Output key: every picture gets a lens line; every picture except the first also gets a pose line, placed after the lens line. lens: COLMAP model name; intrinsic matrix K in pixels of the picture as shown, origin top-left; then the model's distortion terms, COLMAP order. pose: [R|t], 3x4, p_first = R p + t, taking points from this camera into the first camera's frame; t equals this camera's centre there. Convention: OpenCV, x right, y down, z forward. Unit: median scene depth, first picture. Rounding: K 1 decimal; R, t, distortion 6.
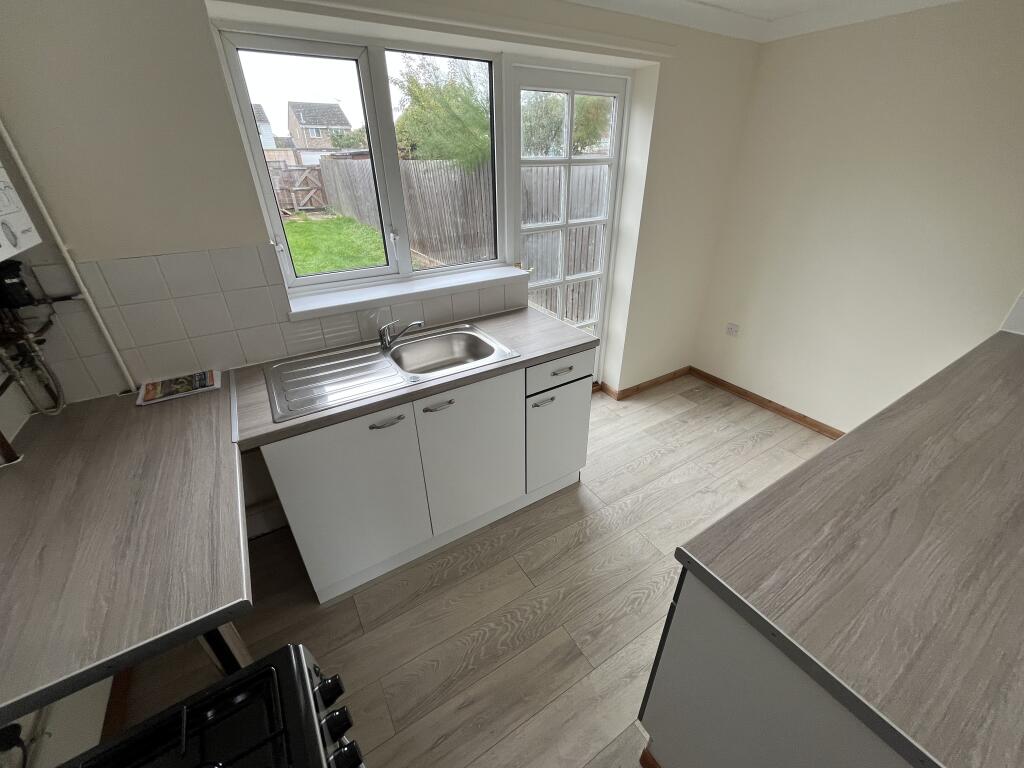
lens RADIAL K [[412.3, 0, 512.8], [0, 412.3, 382.5], [0, 0, 1]] dist [-0.001315, 0.000001]
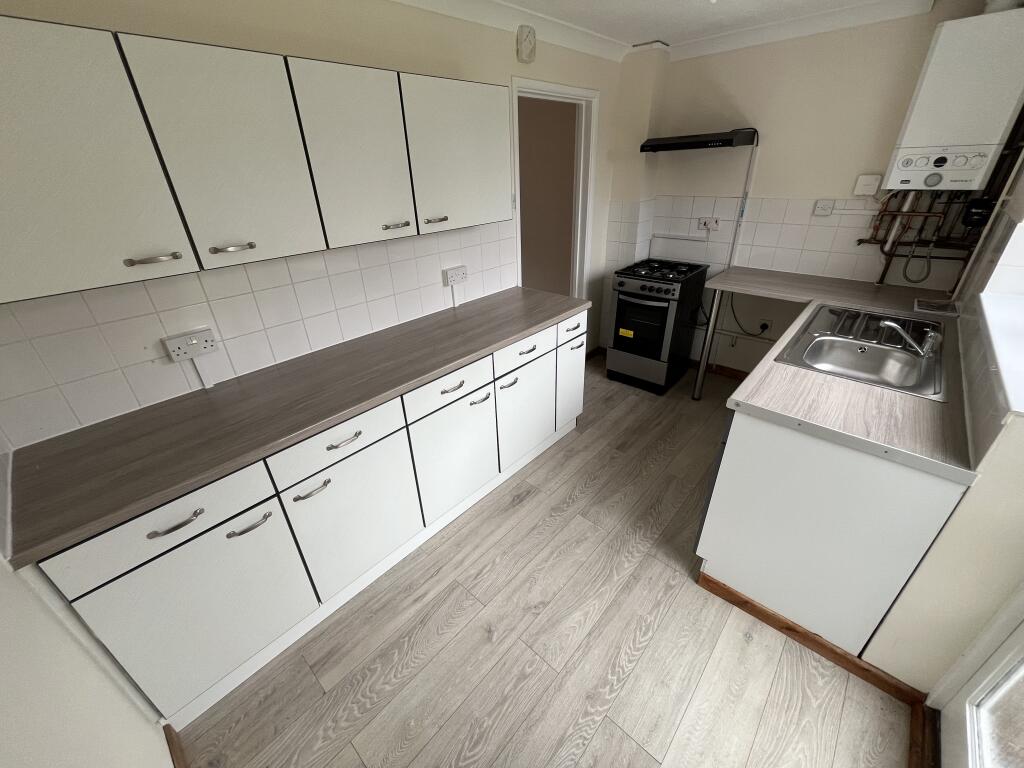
lens RADIAL K [[412.3, 0, 512.8], [0, 412.3, 382.5], [0, 0, 1]] dist [-0.001315, 0.000001]
pose [[-0.960102, 0.165086, -0.225721, 0.305523], [-0.096413, 0.562265, 0.821318, -0.283544], [0.262503, 0.810312, -0.523915, 0.521872]]
